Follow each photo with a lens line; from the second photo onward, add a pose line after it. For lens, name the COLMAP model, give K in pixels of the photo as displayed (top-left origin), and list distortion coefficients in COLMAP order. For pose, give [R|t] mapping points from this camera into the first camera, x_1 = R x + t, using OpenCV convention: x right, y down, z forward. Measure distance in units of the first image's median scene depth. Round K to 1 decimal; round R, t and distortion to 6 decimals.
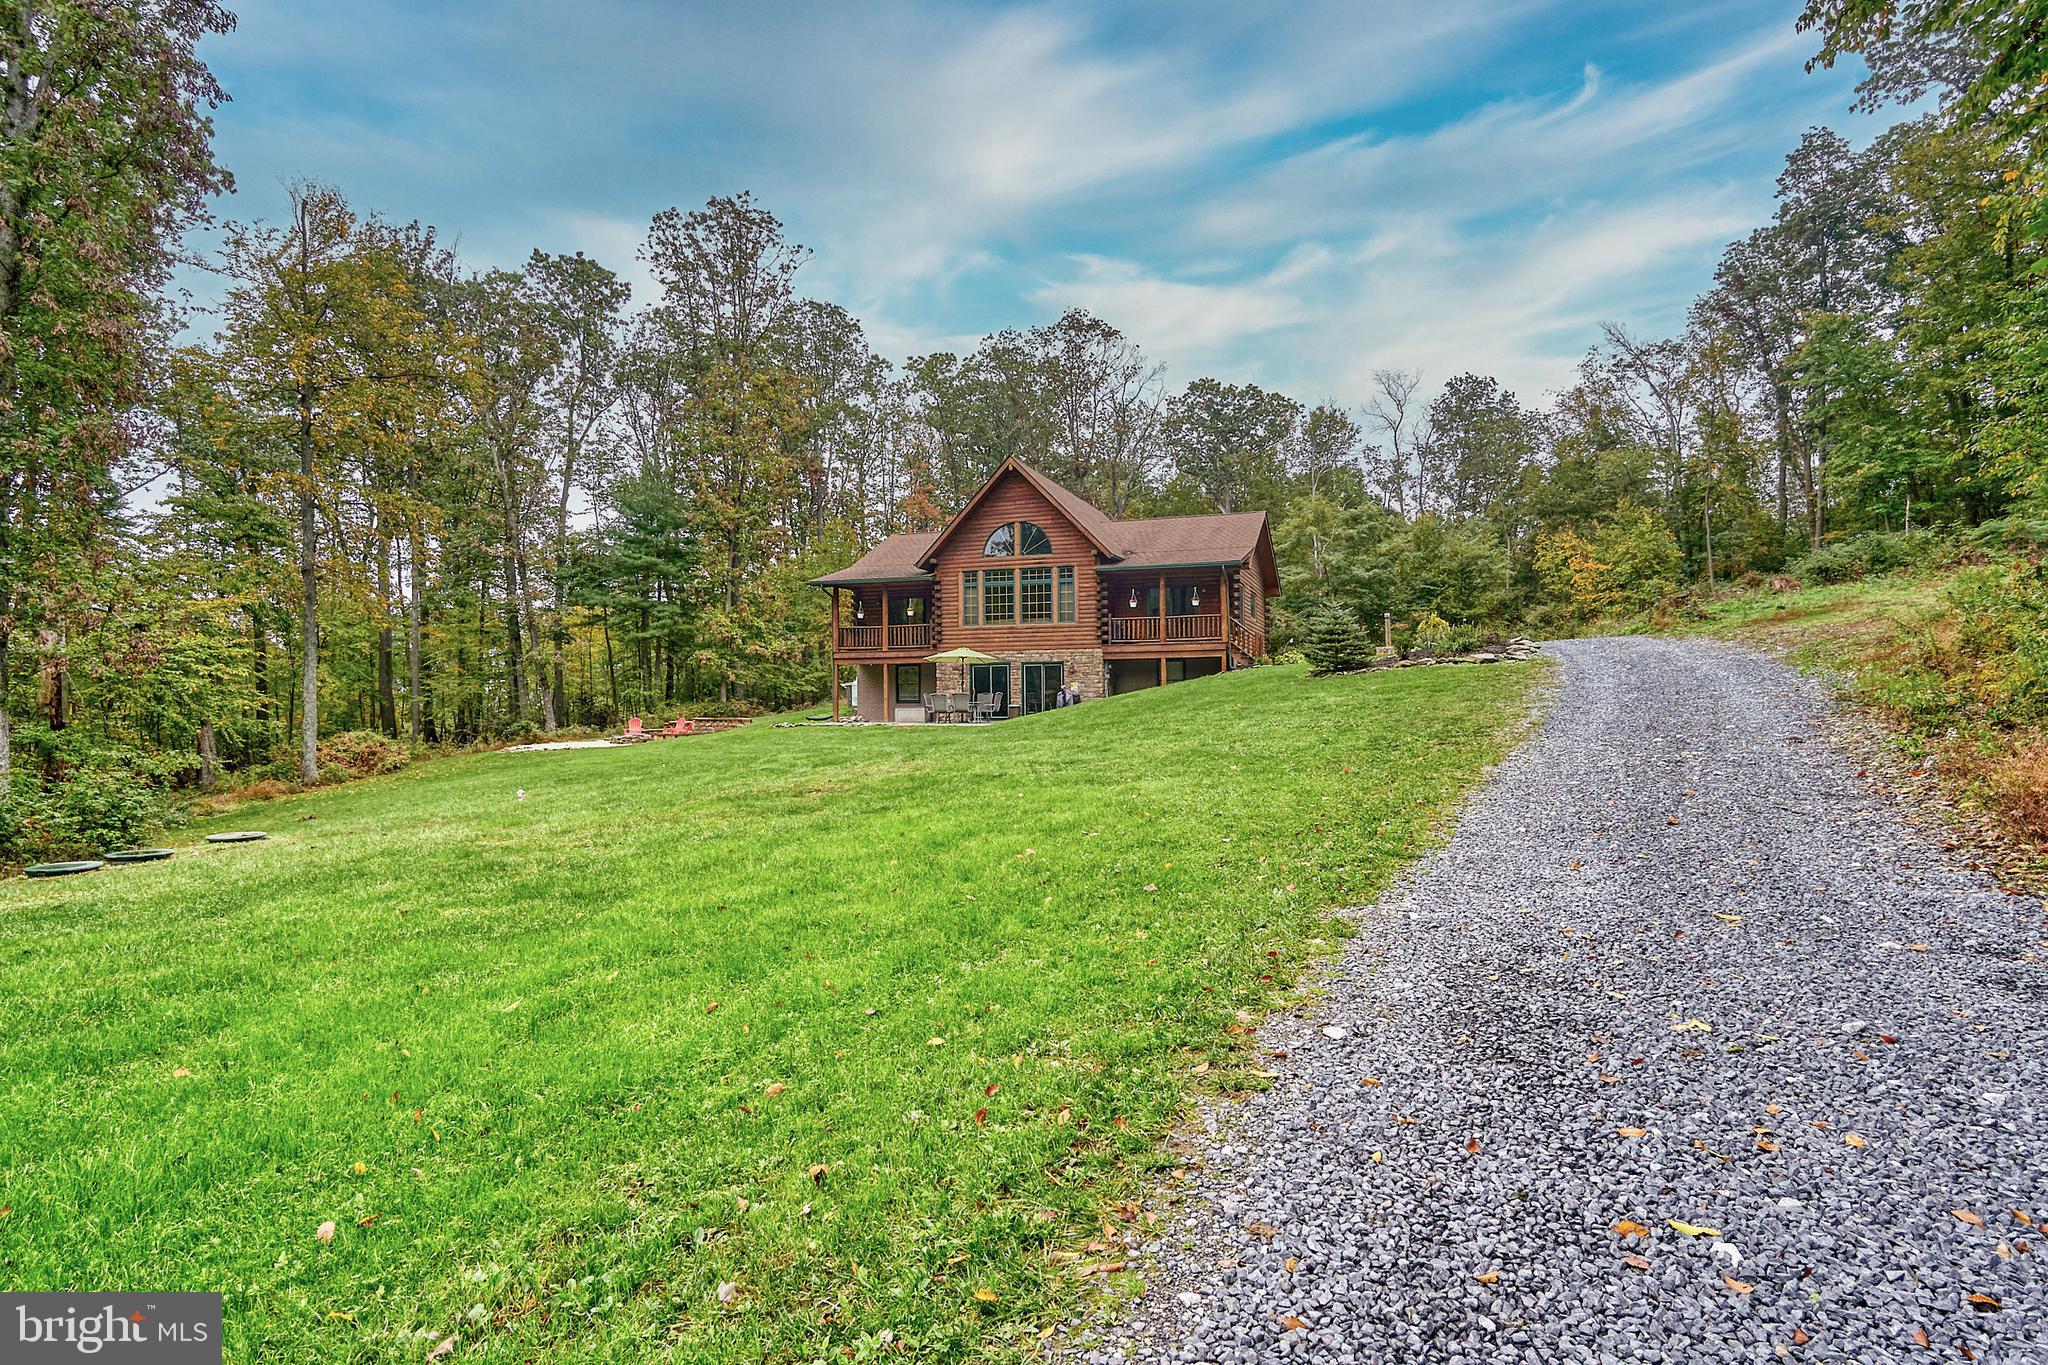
lens RADIAL K [[1095.5, 0, 1026.1], [0, 1095.5, 678.4], [0, 0, 1]] dist [-0.034600, 0.010194]
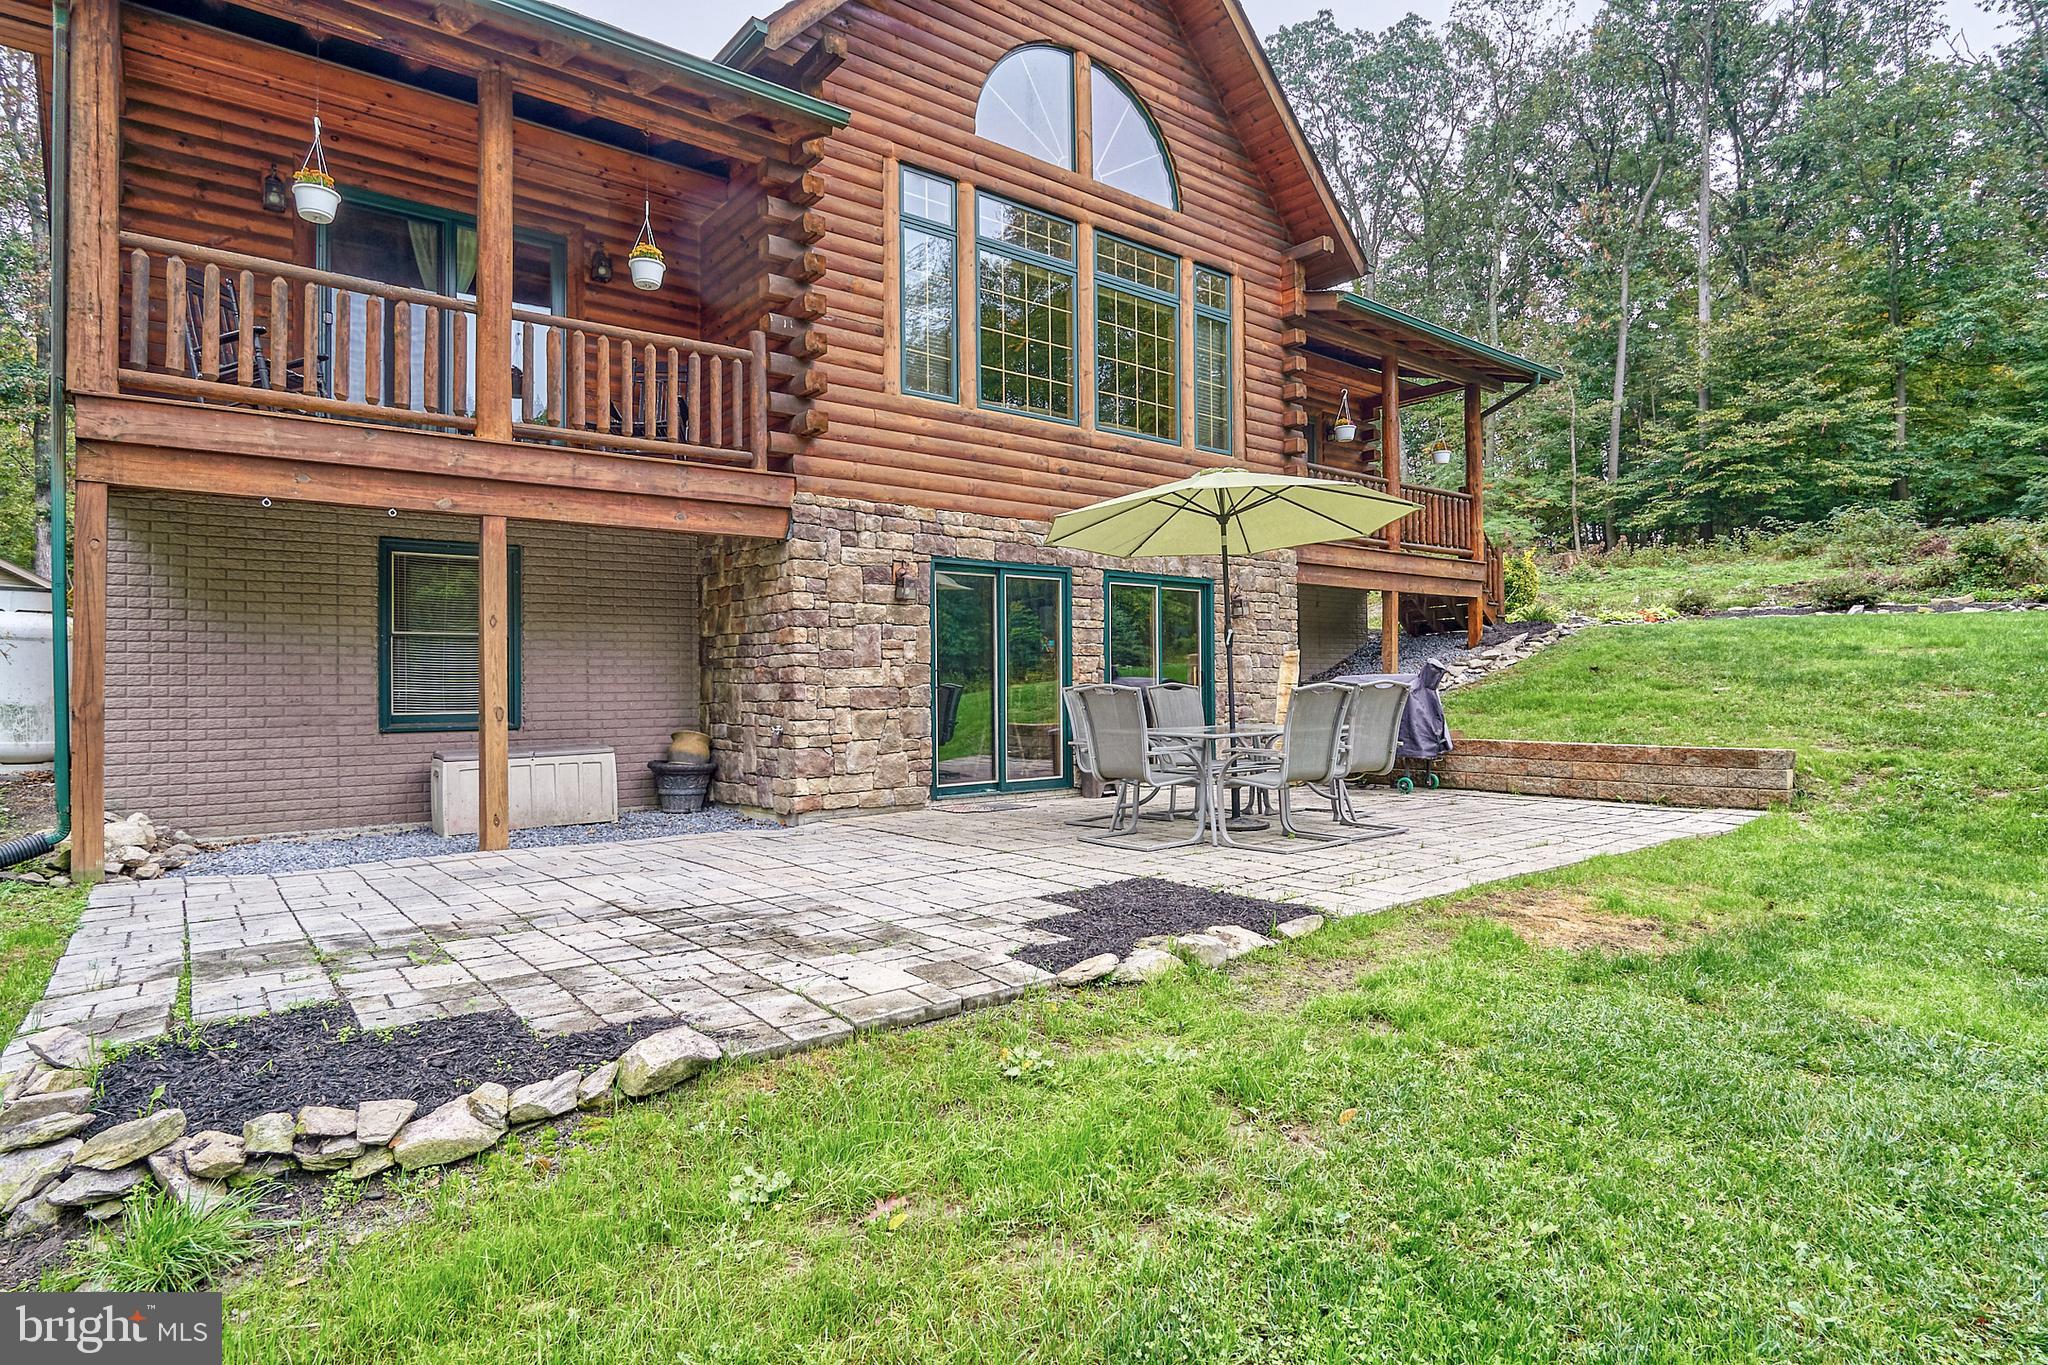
lens RADIAL K [[1095.5, 0, 1026.1], [0, 1095.5, 678.4], [0, 0, 1]] dist [-0.034600, 0.010194]
pose [[0.525622, 0.008506, 0.850676, -0.236780], [-0.012503, 0.999919, -0.002273, 0.012154], [-0.850627, -0.009441, 0.525686, 0.851520]]
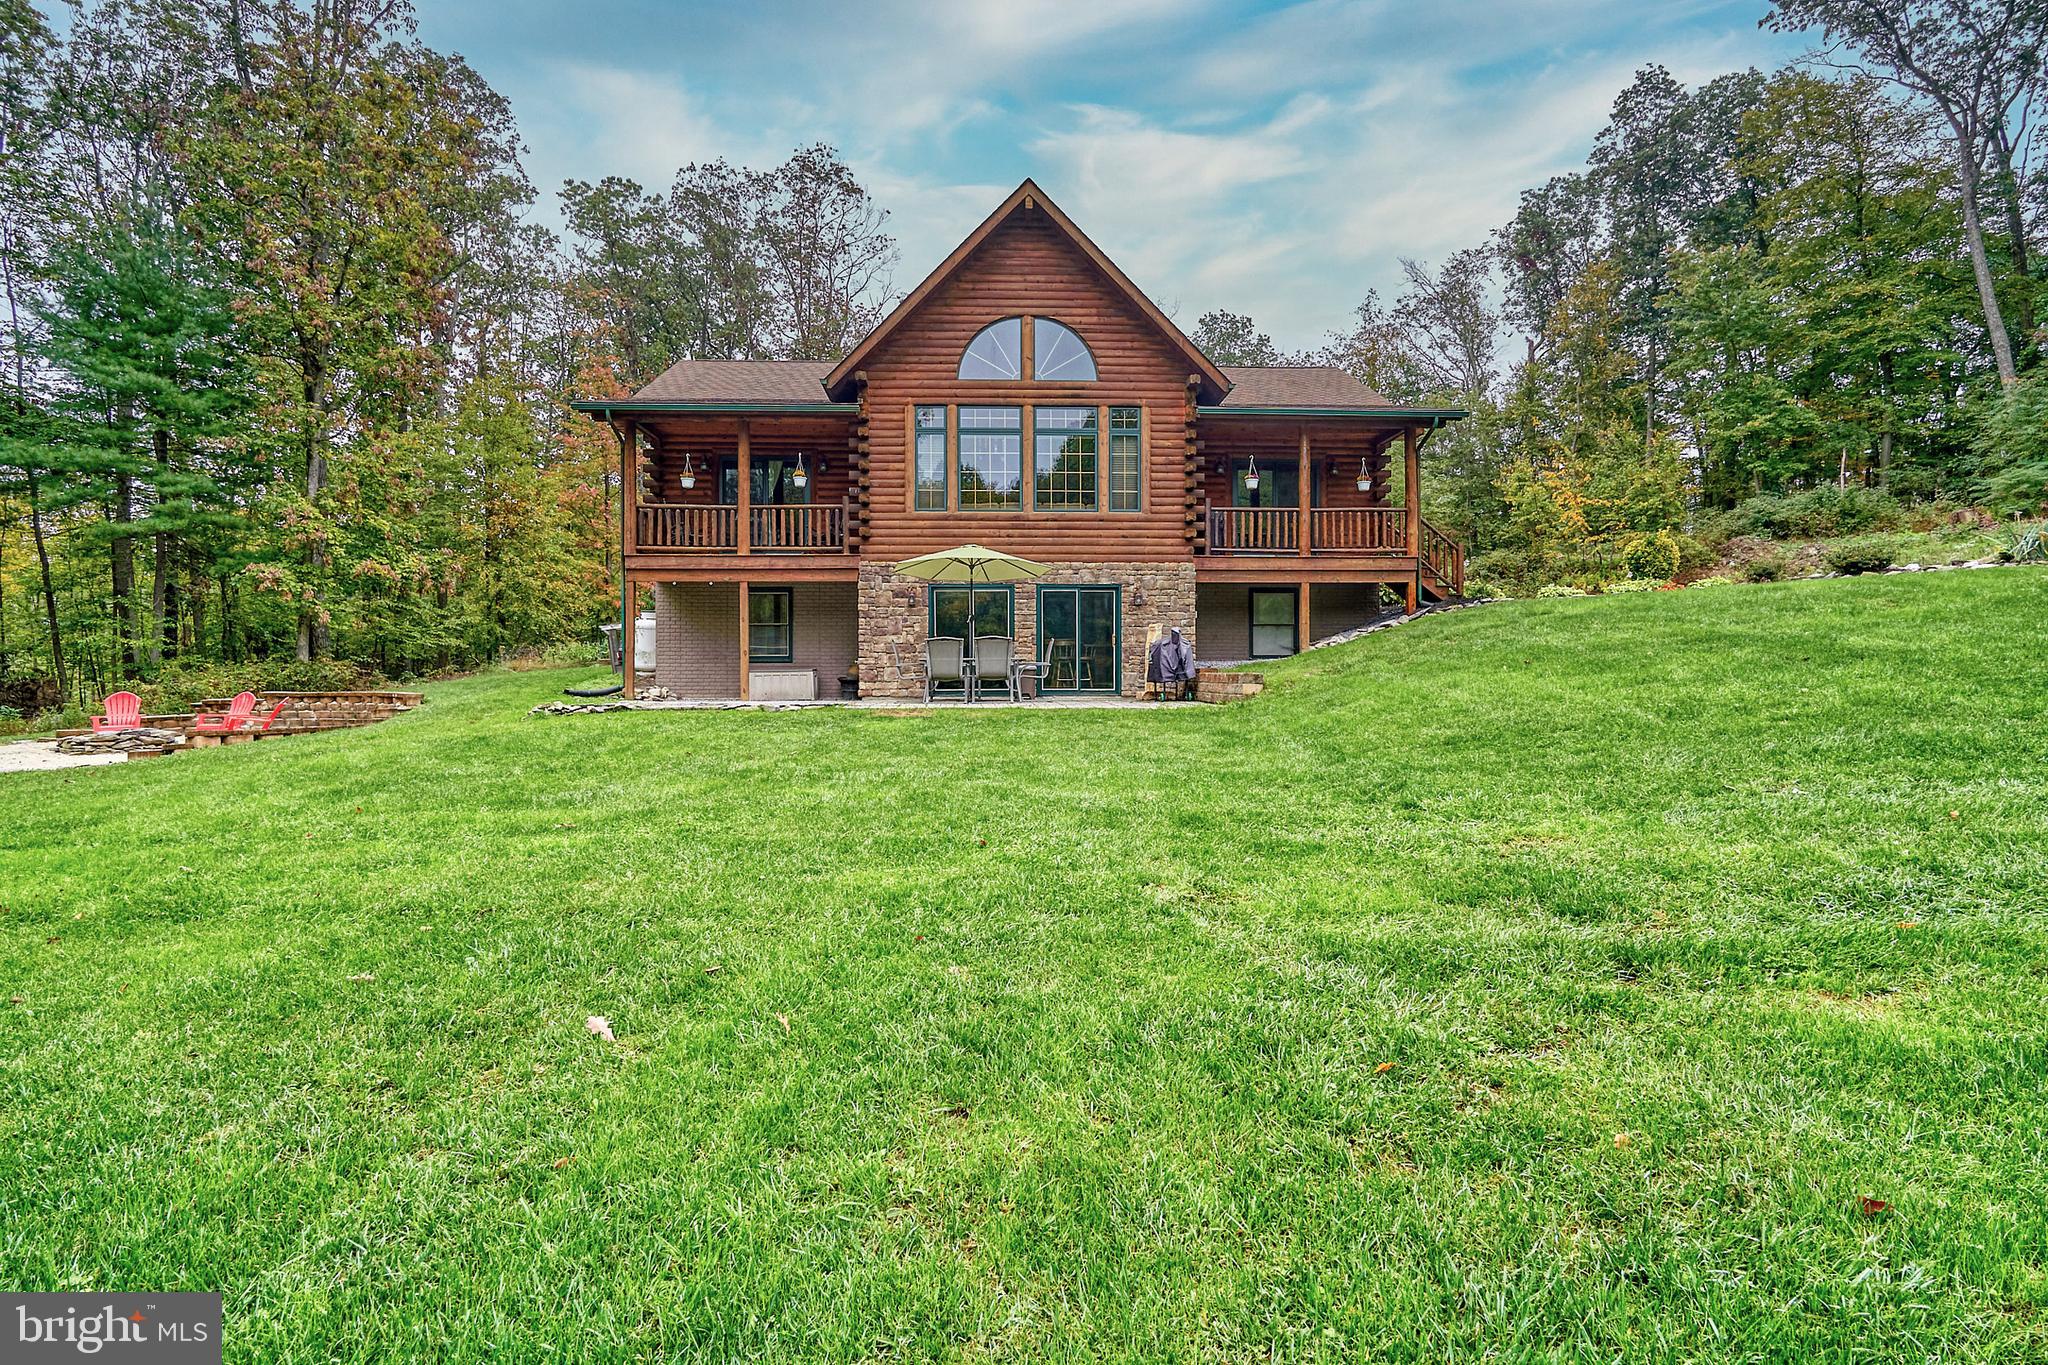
lens RADIAL K [[1095.5, 0, 1026.1], [0, 1095.5, 678.4], [0, 0, 1]] dist [-0.034600, 0.010194]
pose [[0.928393, 0.003492, 0.371583, -0.196620], [-0.012679, 0.999671, 0.022284, 0.017776], [-0.371383, -0.025400, 0.928132, 0.504090]]
